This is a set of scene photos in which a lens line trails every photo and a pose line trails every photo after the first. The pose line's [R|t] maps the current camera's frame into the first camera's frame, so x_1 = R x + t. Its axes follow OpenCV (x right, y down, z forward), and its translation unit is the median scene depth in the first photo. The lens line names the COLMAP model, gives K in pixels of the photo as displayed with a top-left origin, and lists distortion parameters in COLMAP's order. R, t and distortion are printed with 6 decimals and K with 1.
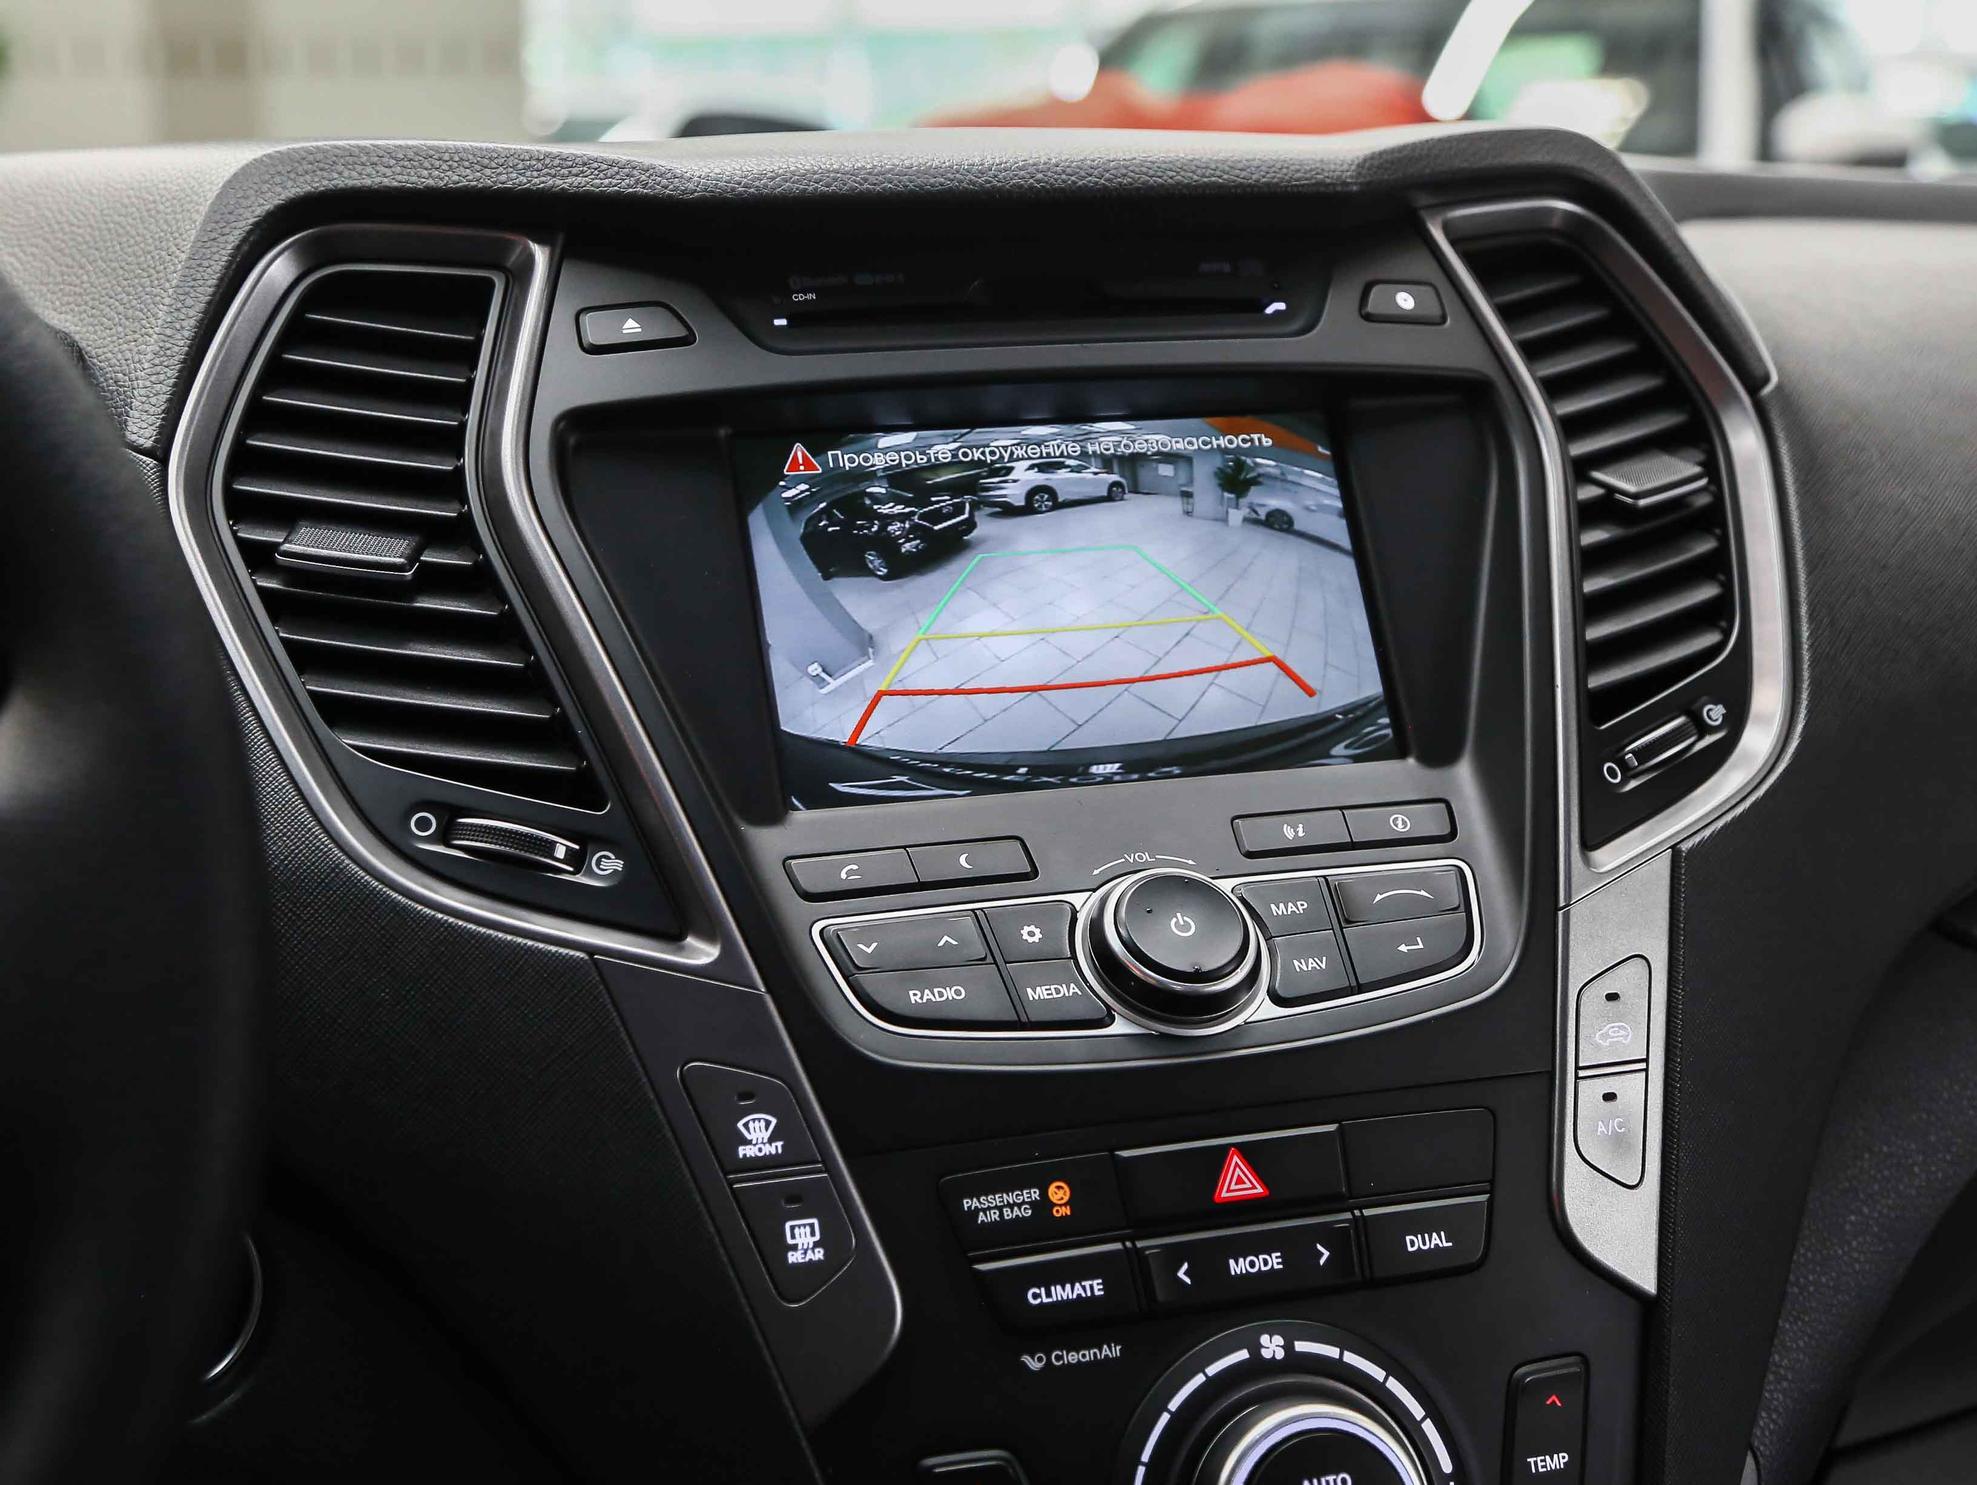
lens RADIAL K [[2897.1, 0, 987.2], [0, 2897.1, 746.6], [0, 0, 1]] dist [0.117639, 0.000000]
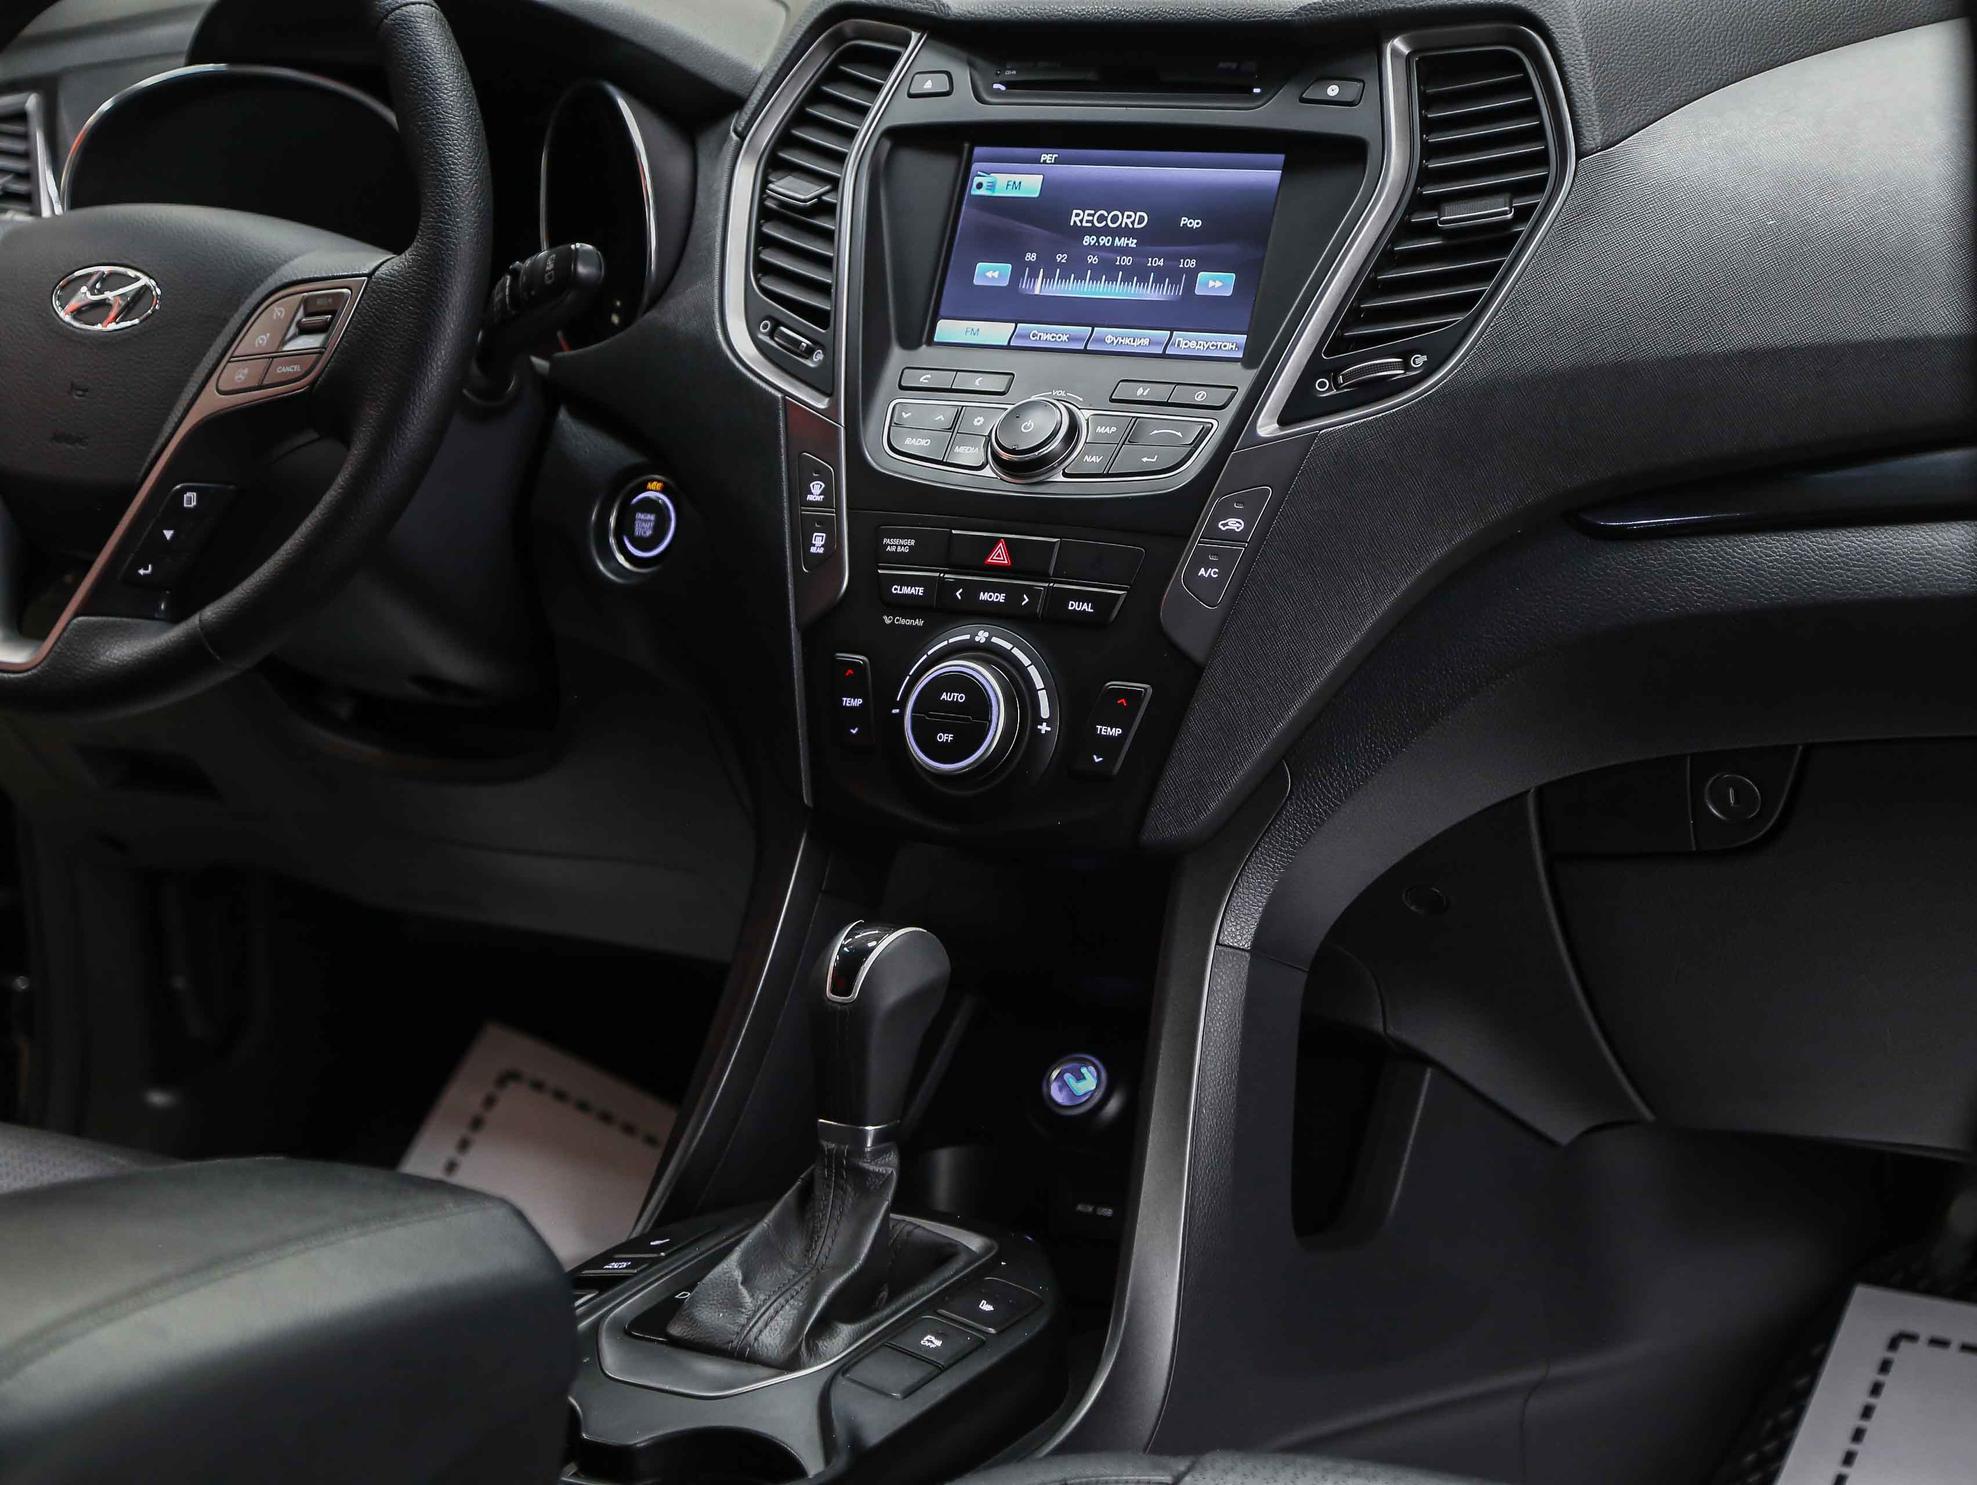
lens RADIAL K [[4226.6, 0, 990.7], [0, 4226.6, 731.6], [0, 0, 1]] dist [0.278975, 0.000000]
pose [[0.640676, 0.178335, -0.746814, 2.213668], [-0.115183, 0.983969, 0.136153, -0.119454], [0.759122, -0.001210, 0.650947, -0.846250]]
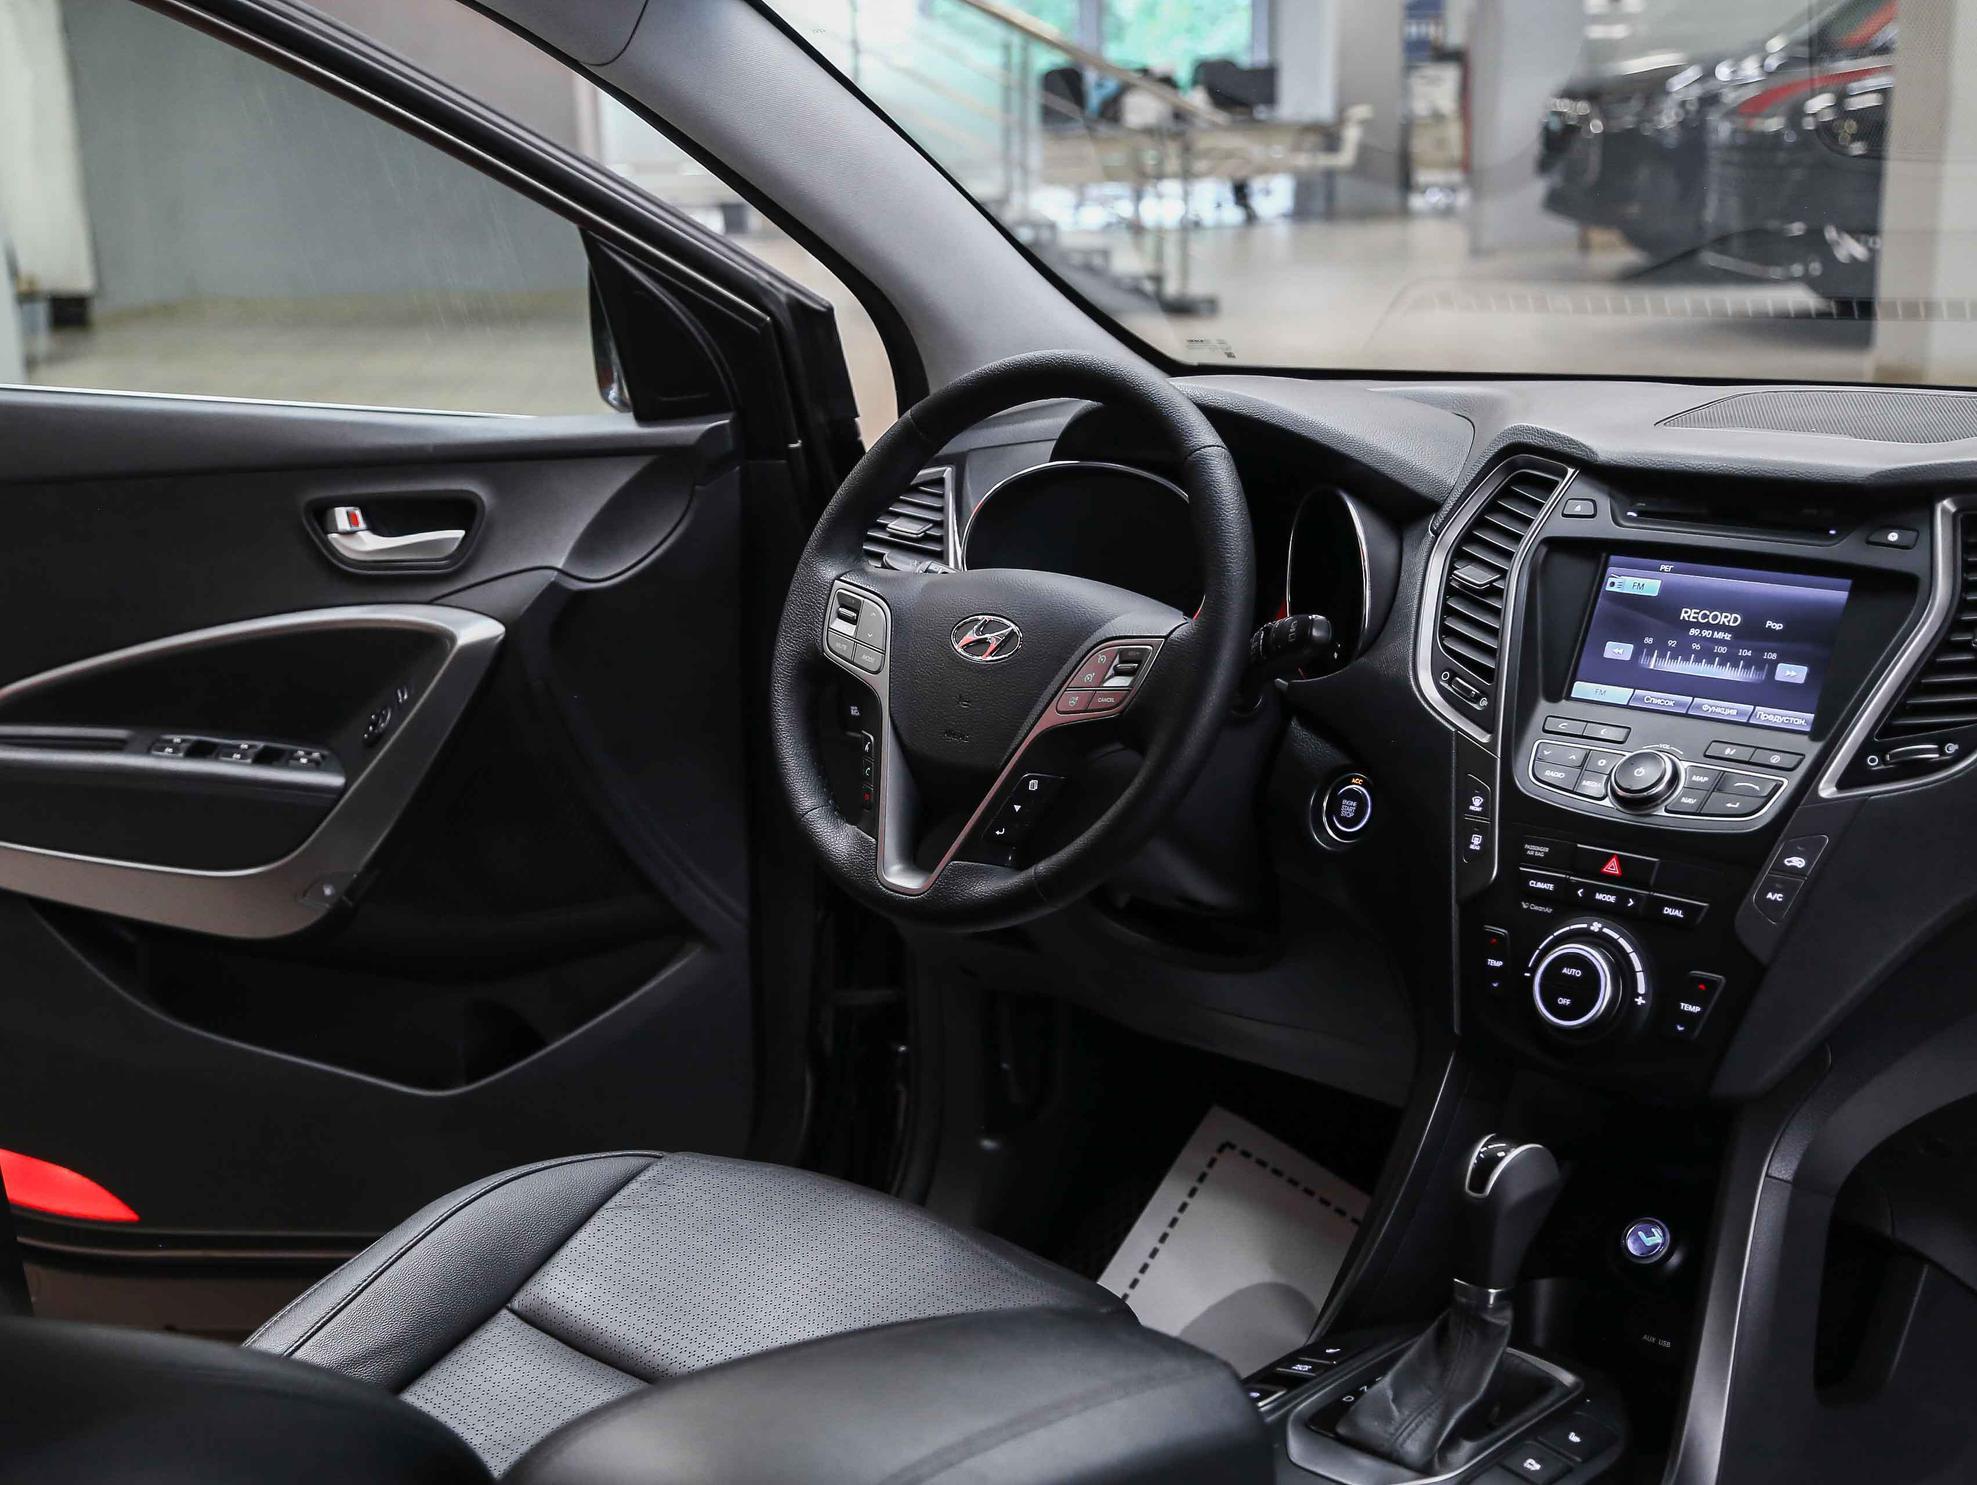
lens RADIAL K [[2897.1, 0, 973.1], [0, 2897.1, 747.8], [0, 0, 1]] dist [0.117639, 0.000000]
pose [[0.466930, 0.209874, -0.859028, 2.057884], [-0.143613, 0.976529, 0.160519, -0.296590], [0.872555, 0.048417, 0.486112, -0.793793]]
